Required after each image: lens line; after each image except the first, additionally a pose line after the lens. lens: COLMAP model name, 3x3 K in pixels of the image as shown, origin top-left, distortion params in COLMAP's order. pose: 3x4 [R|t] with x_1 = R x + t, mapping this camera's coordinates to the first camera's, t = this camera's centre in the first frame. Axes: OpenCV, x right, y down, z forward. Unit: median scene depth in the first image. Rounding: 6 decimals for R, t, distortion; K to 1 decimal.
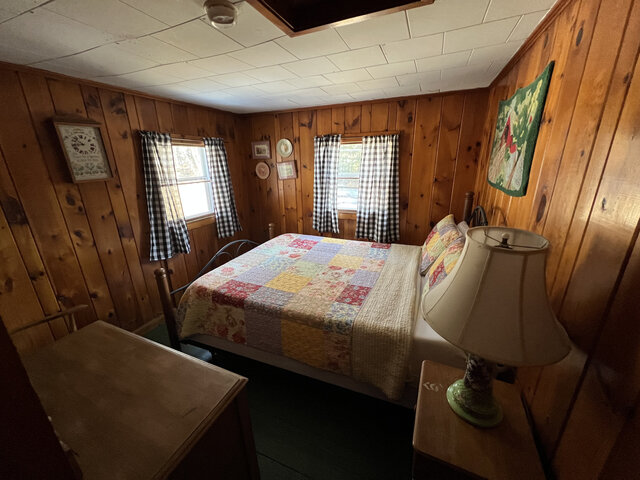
lens RADIAL K [[255.8, 0, 318.3], [0, 255.8, 241.2], [0, 0, 1]] dist [-0.001892, 0.000522]
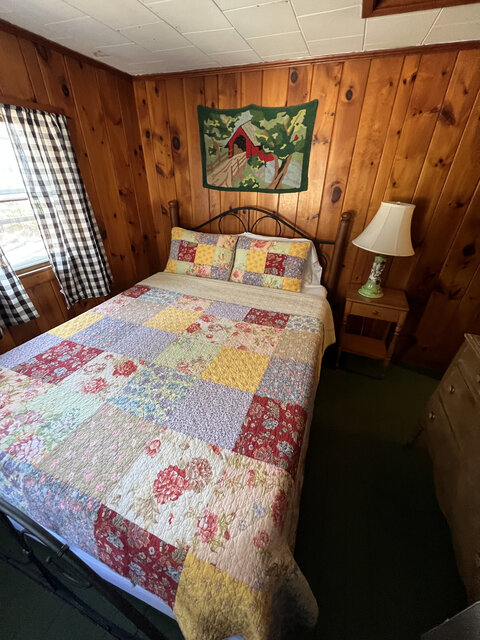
lens RADIAL K [[255.8, 0, 239.8], [0, 255.8, 320.1], [0, 0, 1]] dist [-0.001892, 0.000522]
pose [[-0.048642, -0.488996, 0.870929, -0.538846], [0.291477, 0.827057, 0.480643, -0.214406], [-0.955340, 0.277236, 0.102301, 0.775591]]
